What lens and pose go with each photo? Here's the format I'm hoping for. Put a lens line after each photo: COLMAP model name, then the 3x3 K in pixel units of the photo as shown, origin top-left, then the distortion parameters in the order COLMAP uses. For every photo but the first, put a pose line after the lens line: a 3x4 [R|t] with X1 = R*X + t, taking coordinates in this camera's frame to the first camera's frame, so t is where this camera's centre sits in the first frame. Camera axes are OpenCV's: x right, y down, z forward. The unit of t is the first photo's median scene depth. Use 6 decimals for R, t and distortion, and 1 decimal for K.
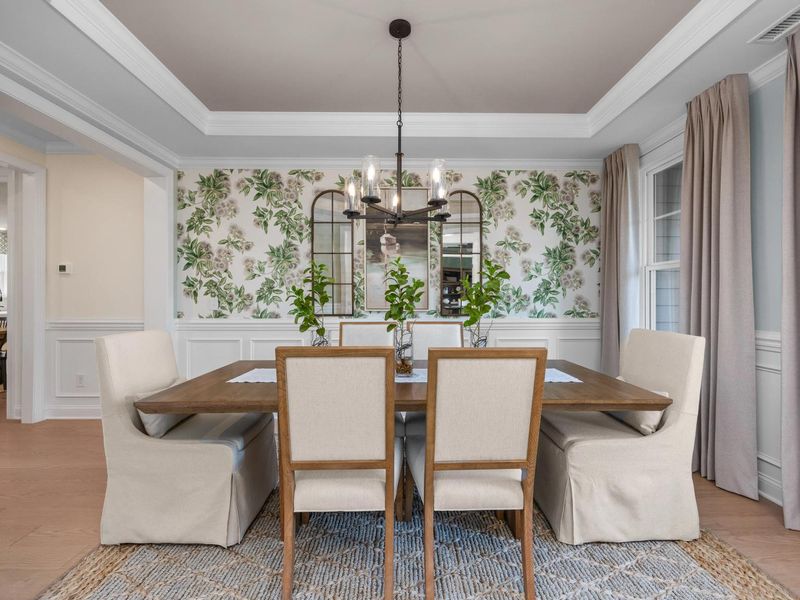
lens RADIAL K [[360.5, 0, 399.2], [0, 360.5, 297.1], [0, 0, 1]] dist [-0.007117, 0.000325]
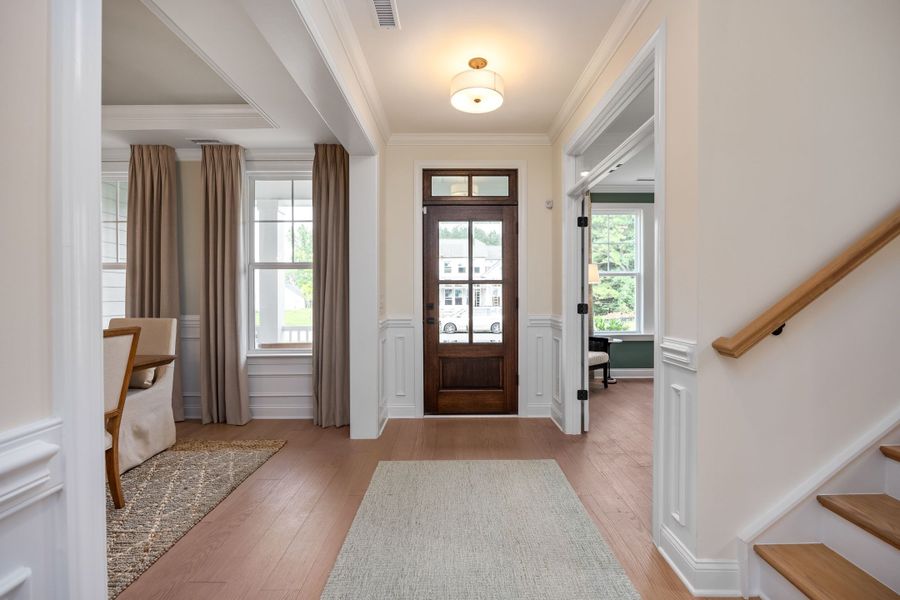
lens RADIAL K [[412.9, 0, 451.9], [0, 412.9, 296.5], [0, 0, 1]] dist [-0.015236, 0.000803]
pose [[0.002789, -0.003296, 0.999991, -0.476404], [-0.000065, 0.999995, 0.003296, 0.002994], [-0.999996, -0.000074, 0.002789, -0.120321]]
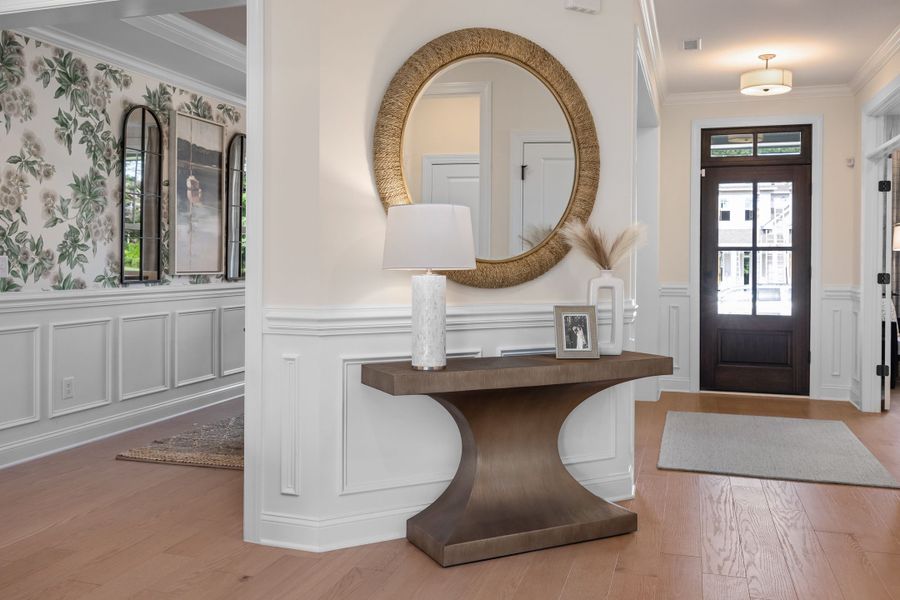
lens RADIAL K [[793.0, 0, 414.3], [0, 793.0, 257.3], [0, 0, 1]] dist [-0.020076, -0.011444]
pose [[0.335172, 0.003253, 0.942151, -1.468799], [-0.009801, 0.999952, 0.000034, -0.002976], [-0.942106, -0.009246, 0.335188, -0.030740]]
